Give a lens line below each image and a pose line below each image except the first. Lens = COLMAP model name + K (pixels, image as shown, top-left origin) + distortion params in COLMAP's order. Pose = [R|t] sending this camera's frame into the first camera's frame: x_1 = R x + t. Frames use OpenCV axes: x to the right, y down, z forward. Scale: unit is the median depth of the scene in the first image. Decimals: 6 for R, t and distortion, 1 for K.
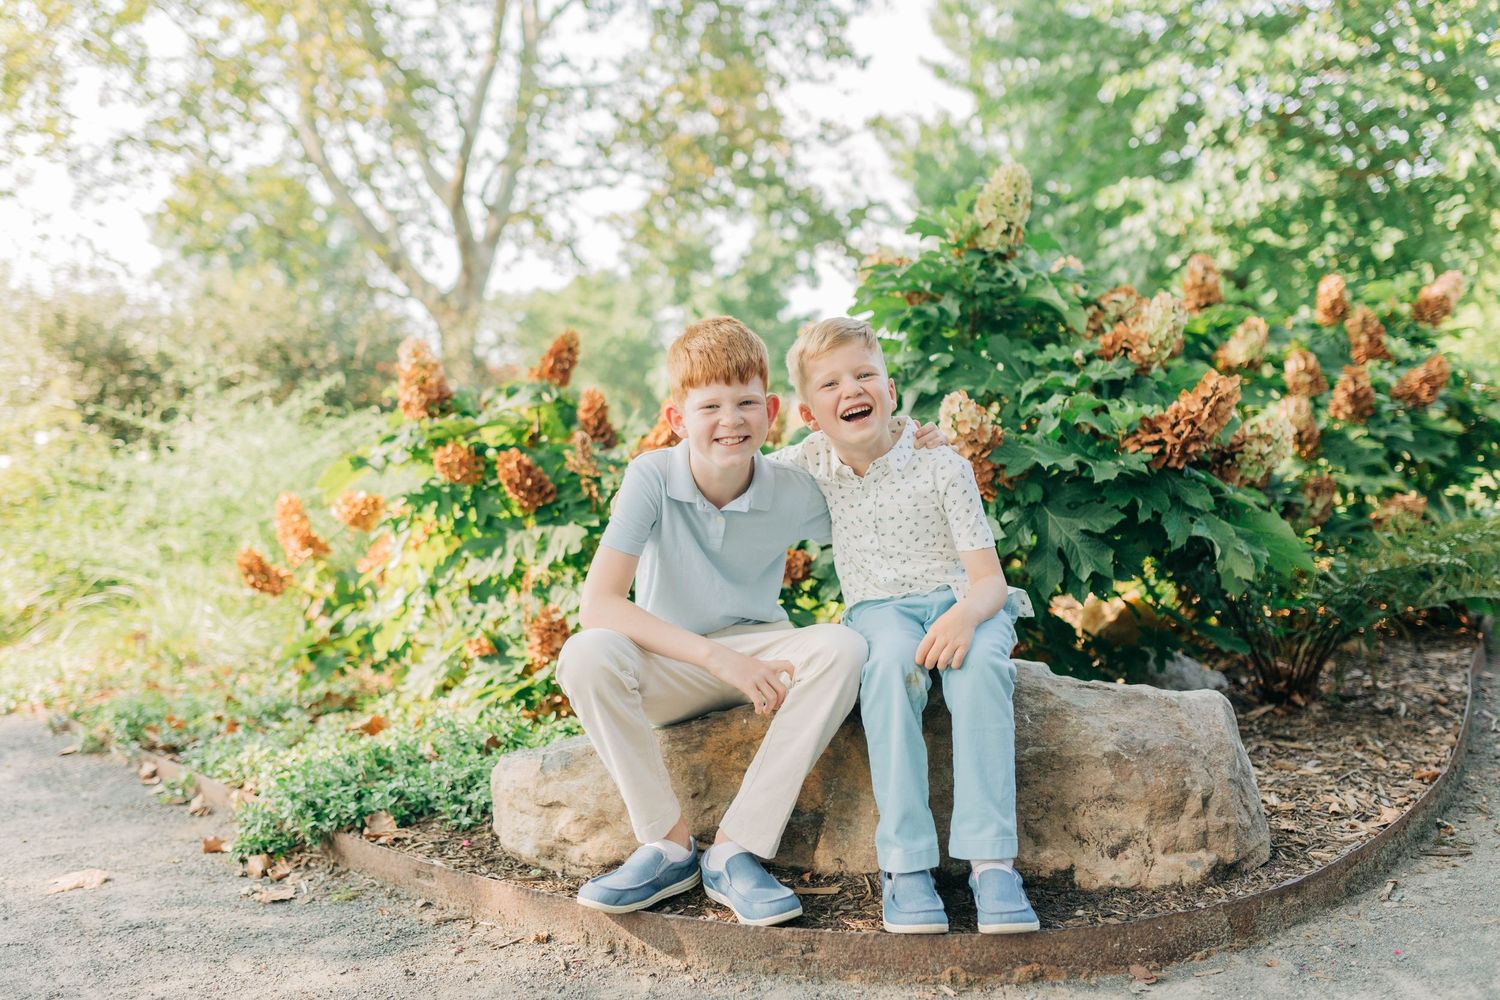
lens RADIAL K [[1425.7, 0, 758.7], [0, 1425.7, 502.0], [0, 0, 1]] dist [-0.003504, -0.000176]
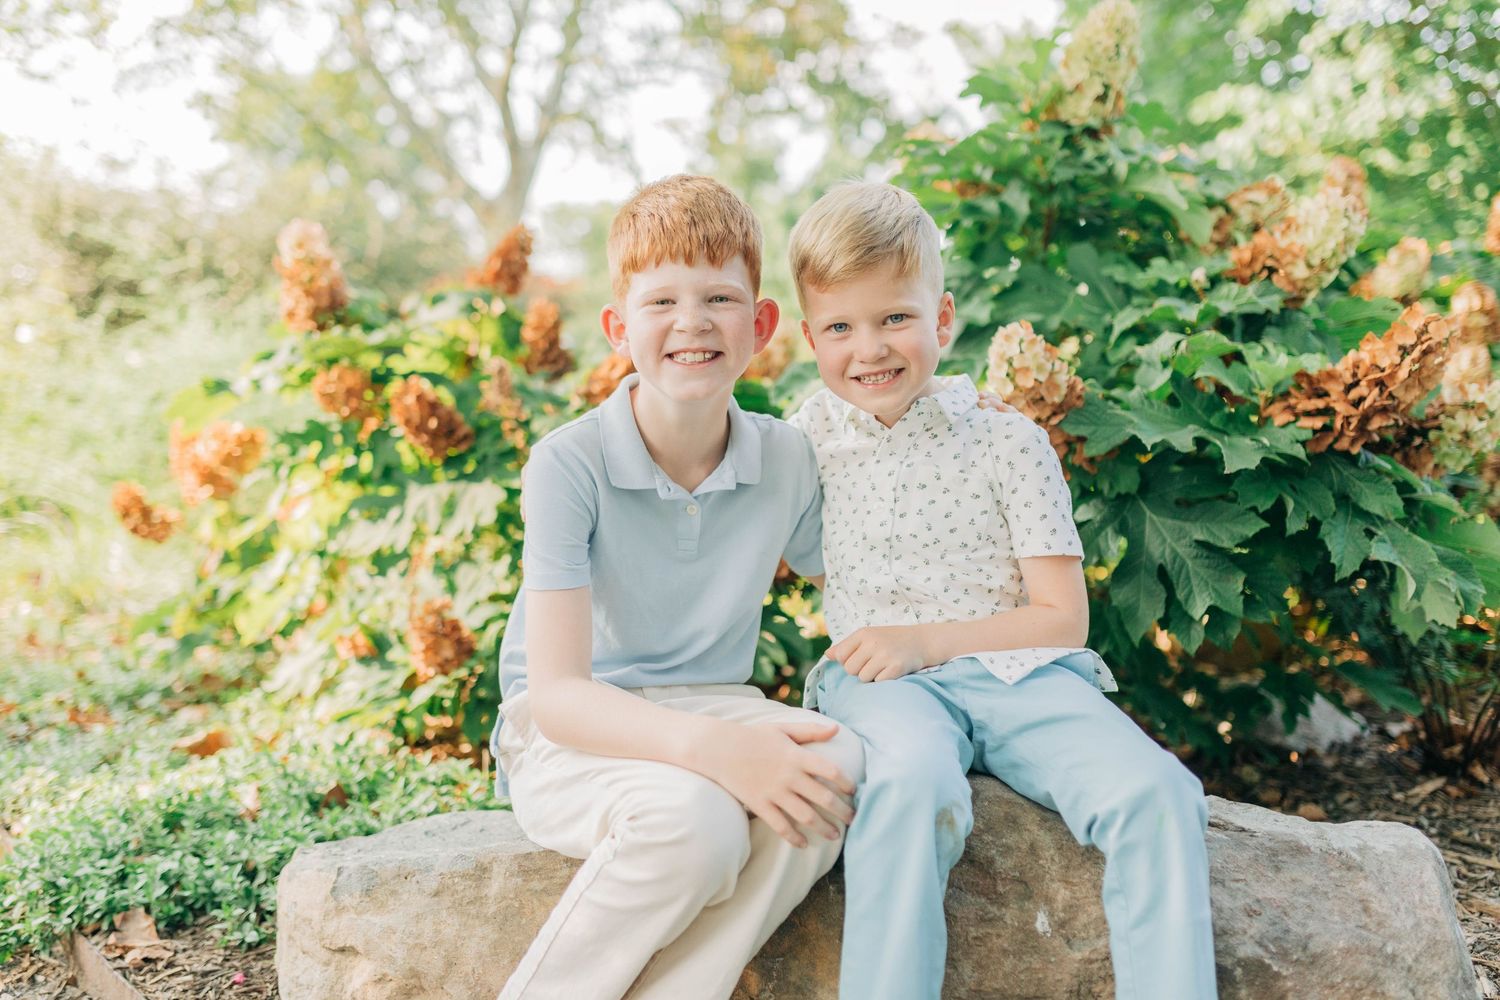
lens RADIAL K [[1437.1, 0, 752.8], [0, 1437.1, 500.4], [0, 0, 1]] dist [-0.000374, 0.005933]
pose [[0.998097, 0.042473, -0.044706, 0.041936], [-0.040012, 0.997707, 0.054585, -0.022453], [0.046922, -0.052692, 0.997508, 0.273224]]
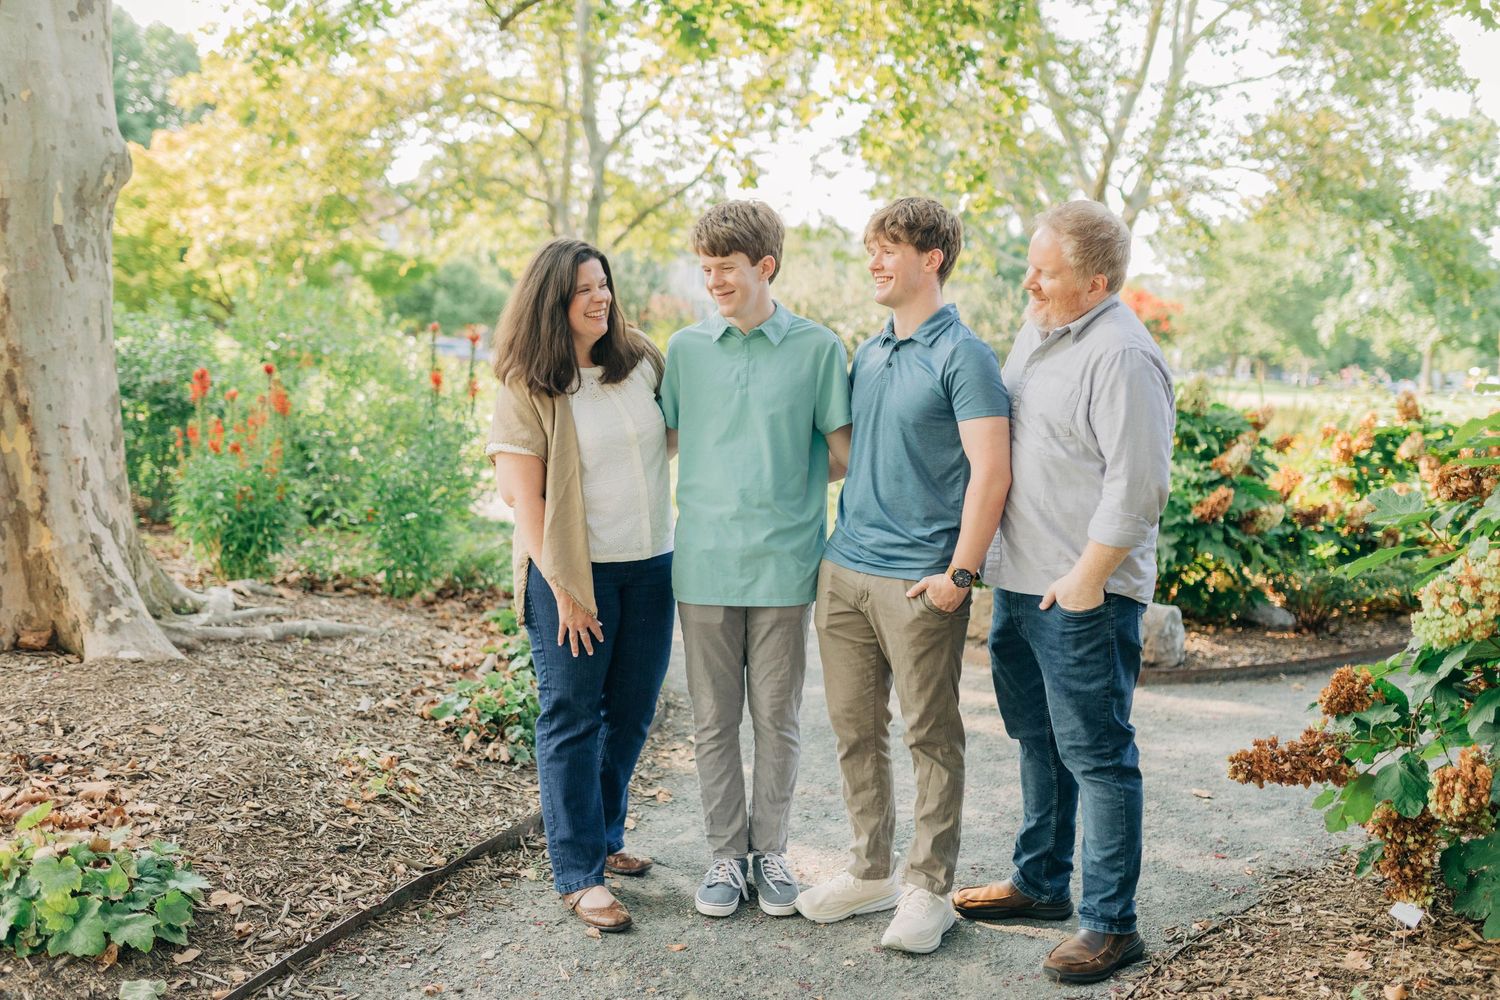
lens RADIAL K [[1408.3, 0, 748.1], [0, 1408.3, 501.5], [0, 0, 1]] dist [-0.005834, -0.002486]
pose [[0.886082, 0.119014, -0.447989, 0.564878], [-0.090892, 0.992325, 0.083847, -0.161154], [0.454530, -0.033577, 0.890098, -1.289237]]
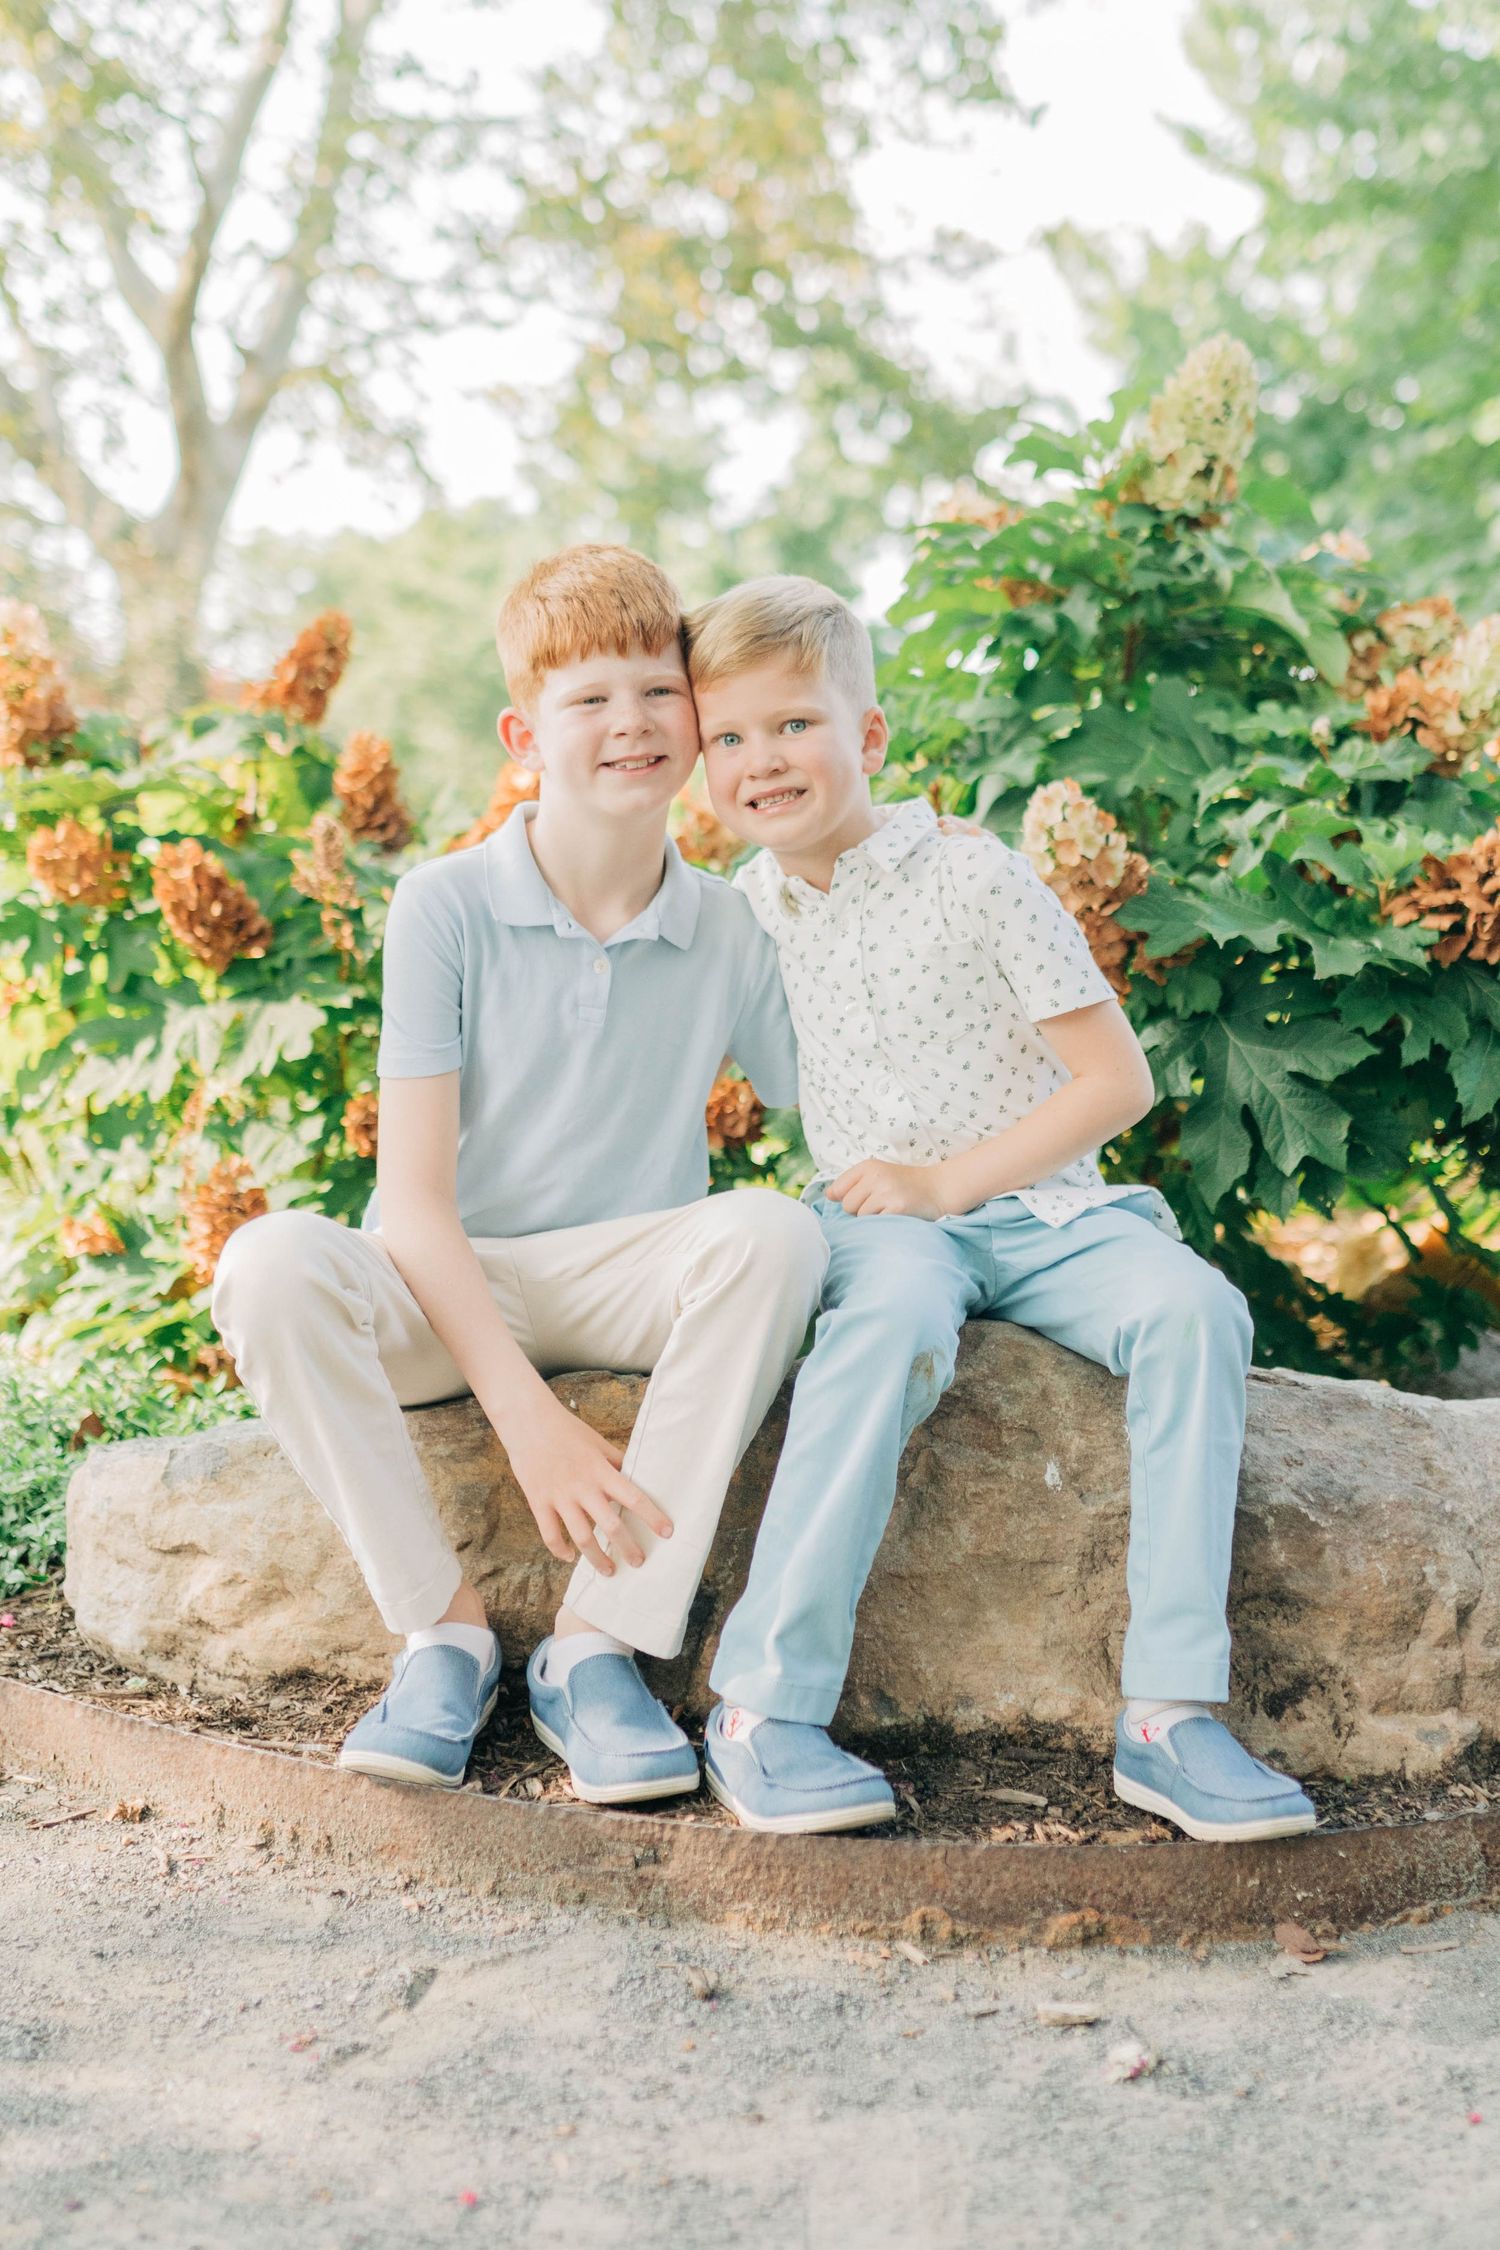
lens RADIAL K [[2959.4, 0, 863.8], [0, 2959.4, 933.5], [0, 0, 1]] dist [0.001159, -0.030108]
pose [[0.997469, 0.065482, 0.027709, 0.036874], [-0.064806, 0.997594, -0.024618, 0.005249], [-0.029254, 0.022760, 0.999313, -0.033862]]
